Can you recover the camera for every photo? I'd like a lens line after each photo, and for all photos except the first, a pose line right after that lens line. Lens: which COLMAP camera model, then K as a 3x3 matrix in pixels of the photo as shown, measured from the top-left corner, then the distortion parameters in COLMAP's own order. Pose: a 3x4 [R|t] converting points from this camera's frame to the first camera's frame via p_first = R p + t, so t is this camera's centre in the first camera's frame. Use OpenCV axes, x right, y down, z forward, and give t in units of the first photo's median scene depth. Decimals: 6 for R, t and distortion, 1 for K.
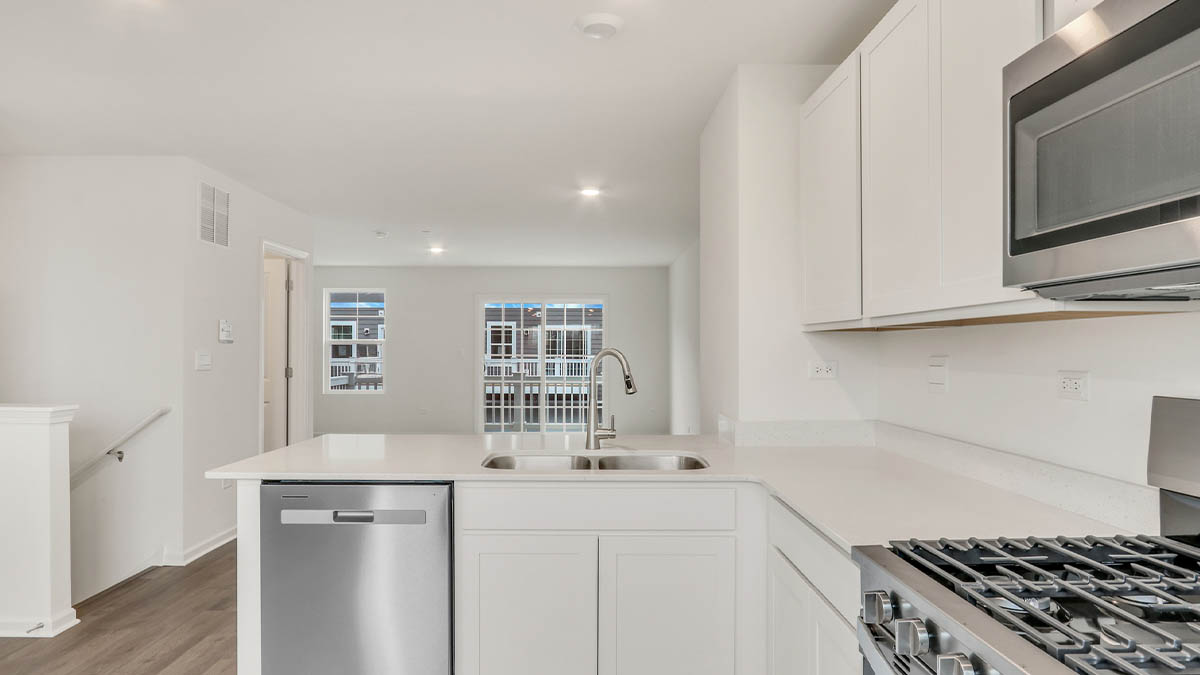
lens RADIAL K [[716.8, 0, 600.0], [0, 716.8, 337.5], [0, 0, 1]] dist [-0.001496, -0.000279]
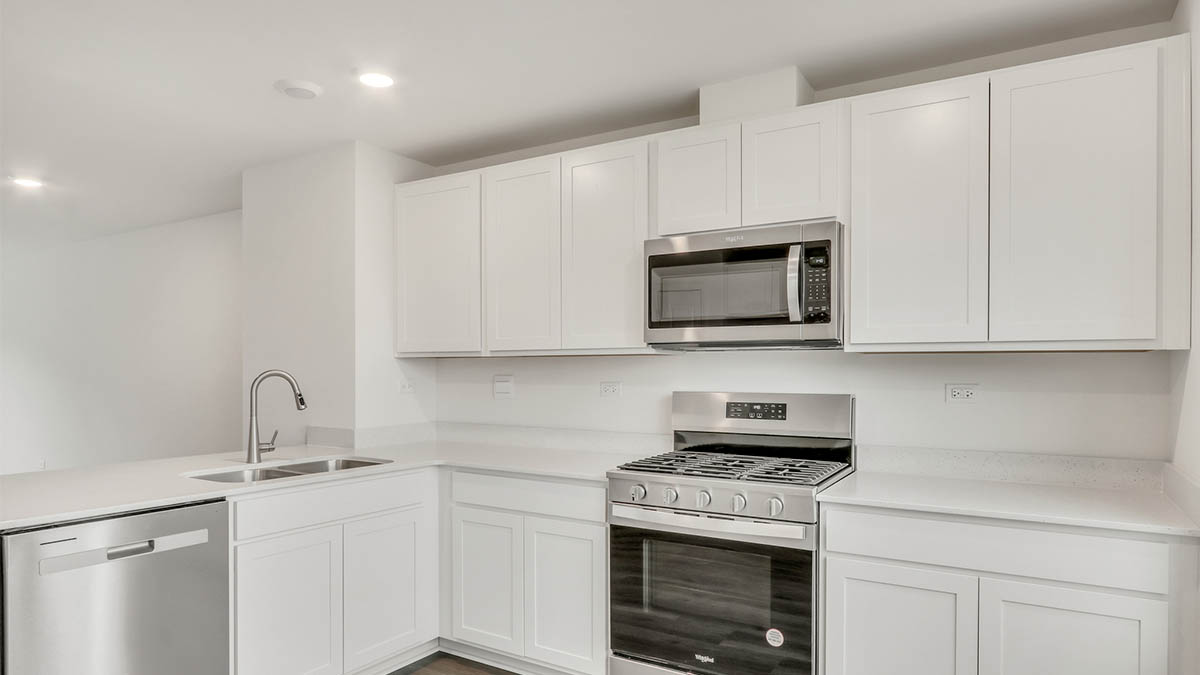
lens RADIAL K [[709.1, 0, 615.2], [0, 709.1, 361.2], [0, 0, 1]] dist [0.002334, 0.000786]
pose [[0.528961, 0.013306, 0.848542, -0.661305], [-0.015346, 0.999864, -0.006113, 0.000240], [-0.848507, -0.009788, 0.529093, -0.031328]]
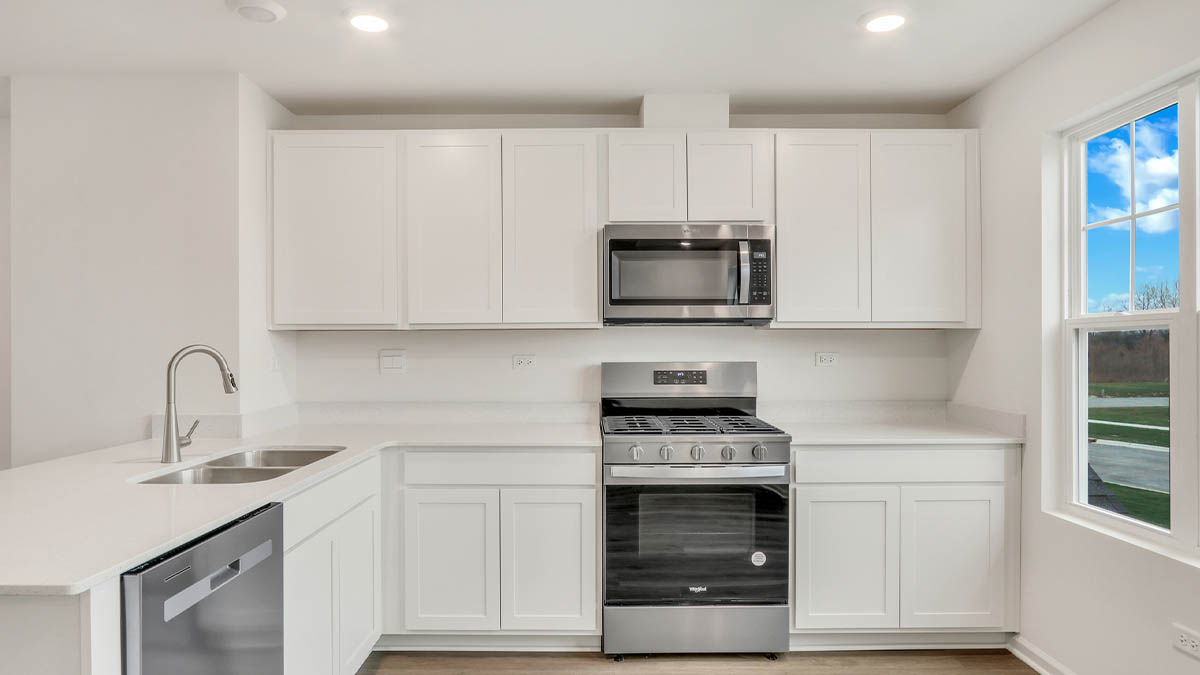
lens RADIAL K [[656.6, 0, 600.0], [0, 656.6, 337.5], [0, 0, 1]] dist [-0.001121, 0.000017]
pose [[0.008968, 0.013848, 0.999864, -0.821231], [-0.011887, 0.999835, -0.013741, 0.012638], [-0.999889, -0.011762, 0.009131, 0.508509]]
